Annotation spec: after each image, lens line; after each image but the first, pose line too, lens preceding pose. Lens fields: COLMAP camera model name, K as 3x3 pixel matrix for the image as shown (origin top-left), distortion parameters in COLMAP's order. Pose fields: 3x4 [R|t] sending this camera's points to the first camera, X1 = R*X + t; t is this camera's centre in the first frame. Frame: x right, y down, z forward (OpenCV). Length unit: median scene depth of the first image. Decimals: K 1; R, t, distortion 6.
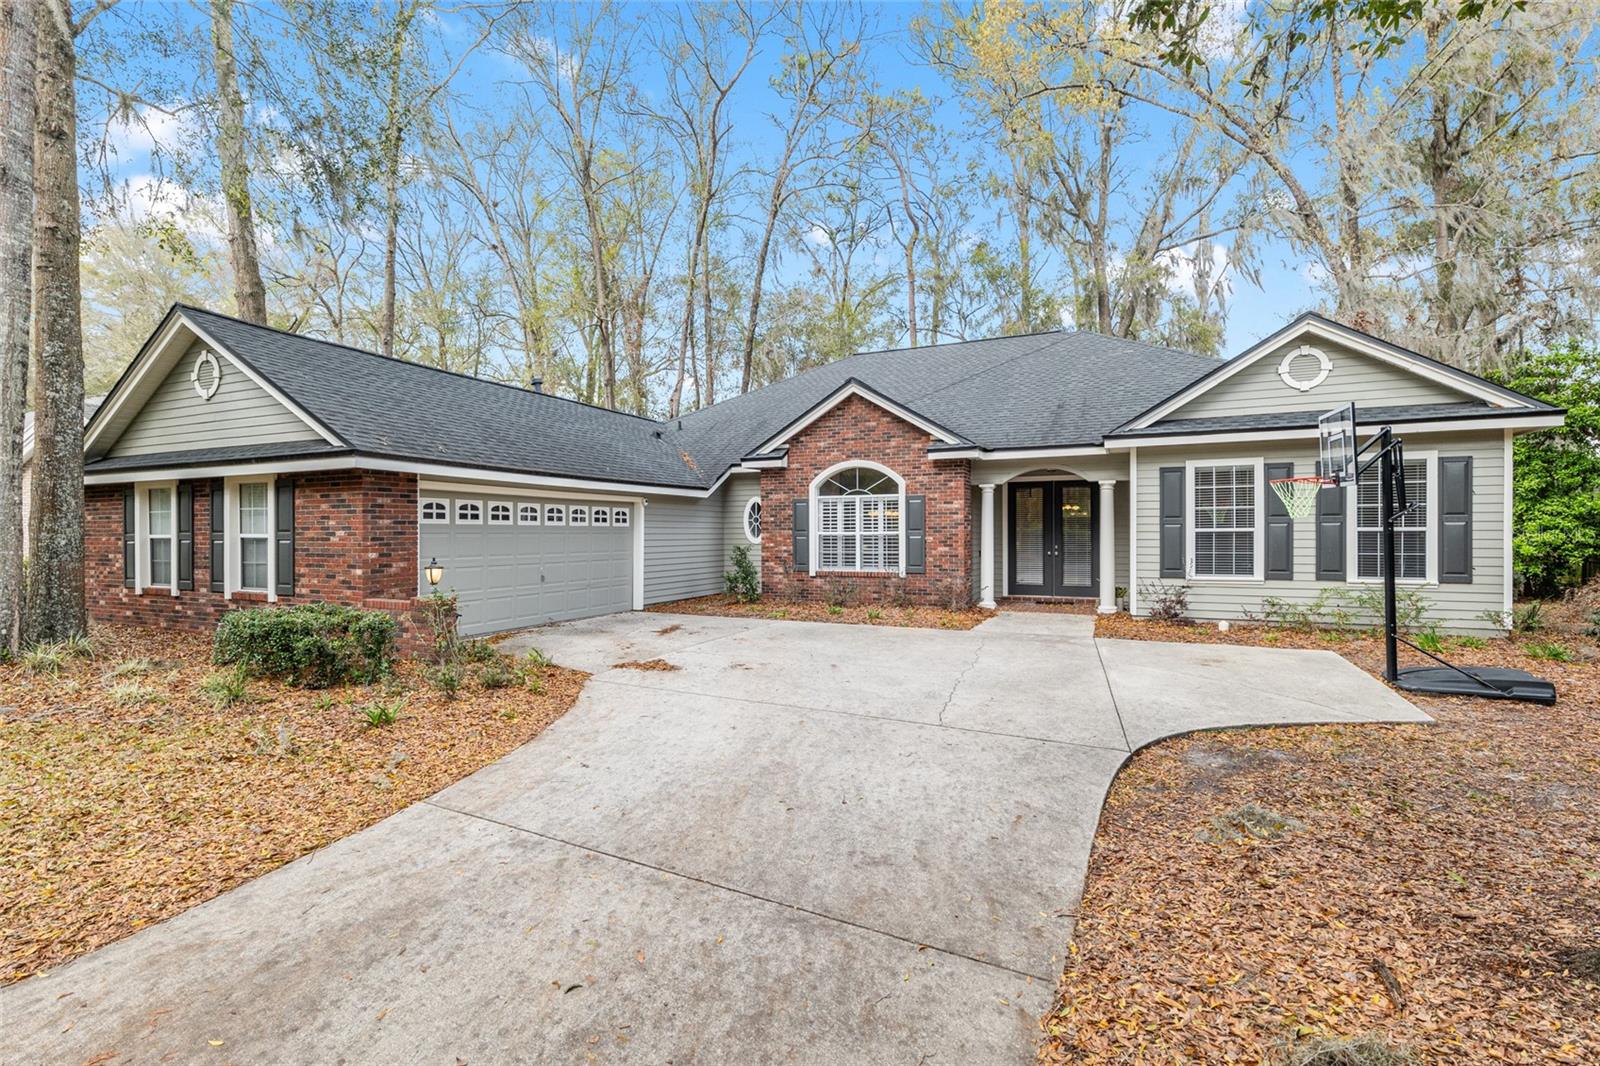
lens RADIAL K [[723.2, 0, 794.9], [0, 723.2, 533.0], [0, 0, 1]] dist [-0.000720, -0.000227]
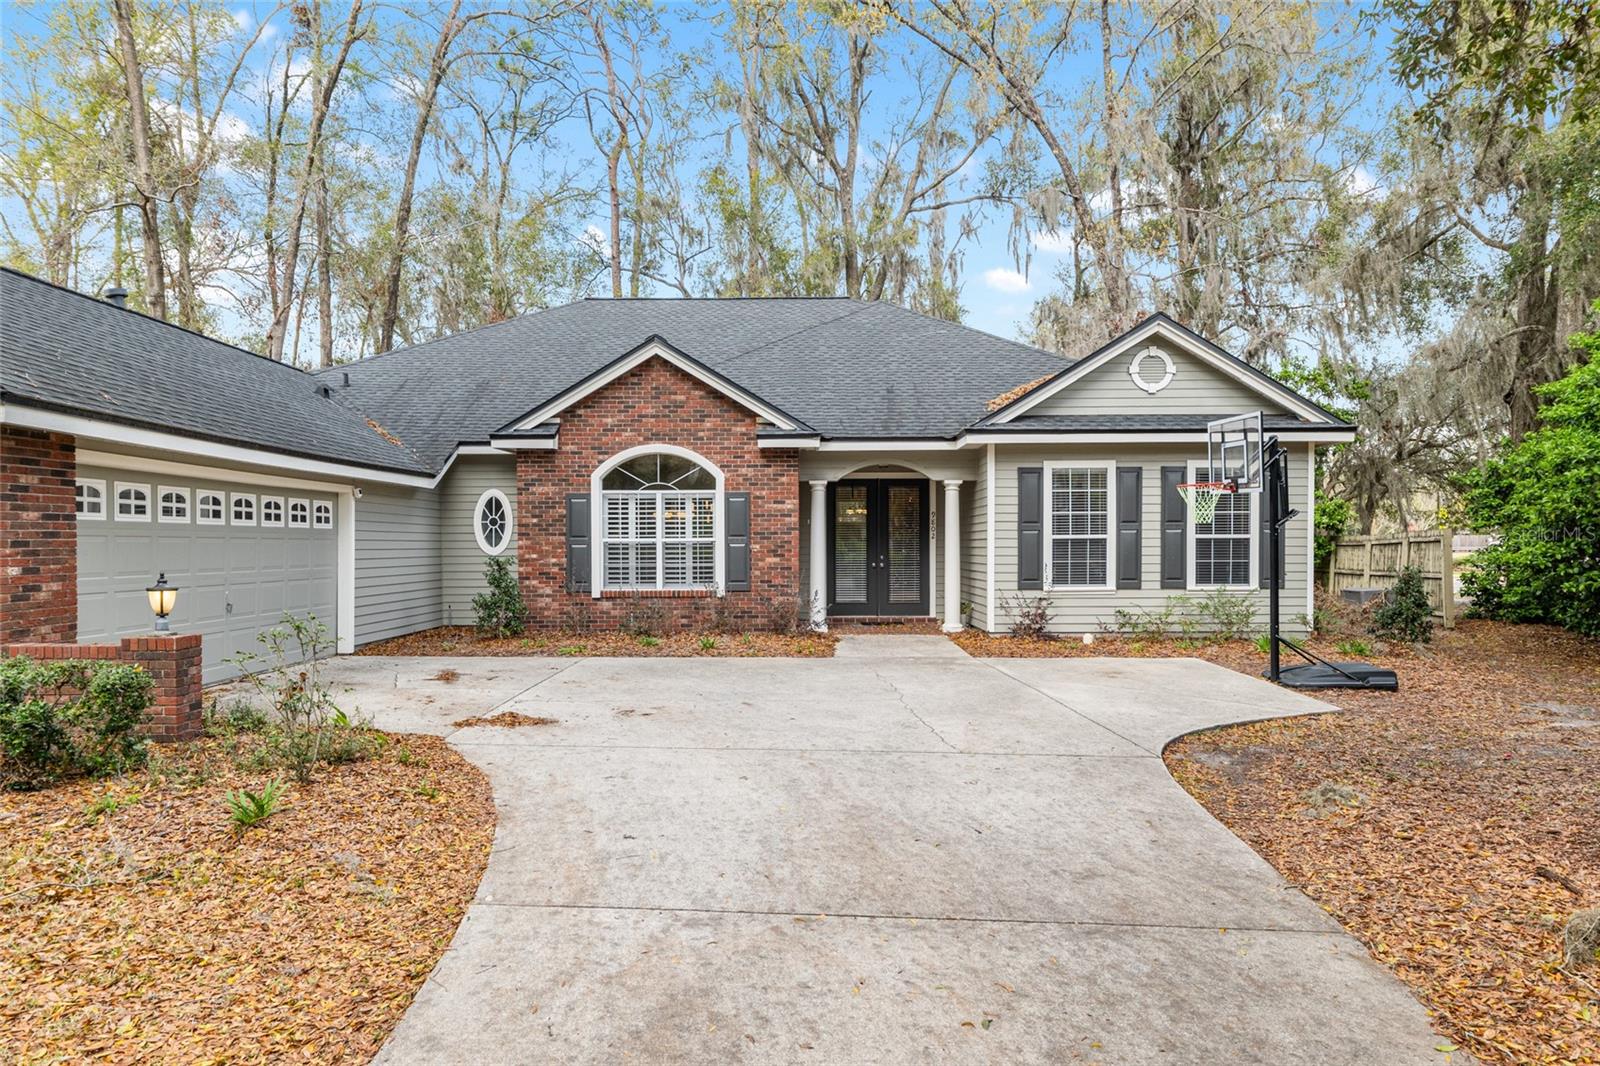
lens RADIAL K [[981.0, 0, 803.5], [0, 981.0, 557.9], [0, 0, 1]] dist [-0.000220, 0.000034]
pose [[0.910488, -0.004545, 0.413509, -0.213627], [-0.000825, 0.999918, 0.012807, 0.005899], [-0.413534, -0.012001, 0.910410, -0.004209]]
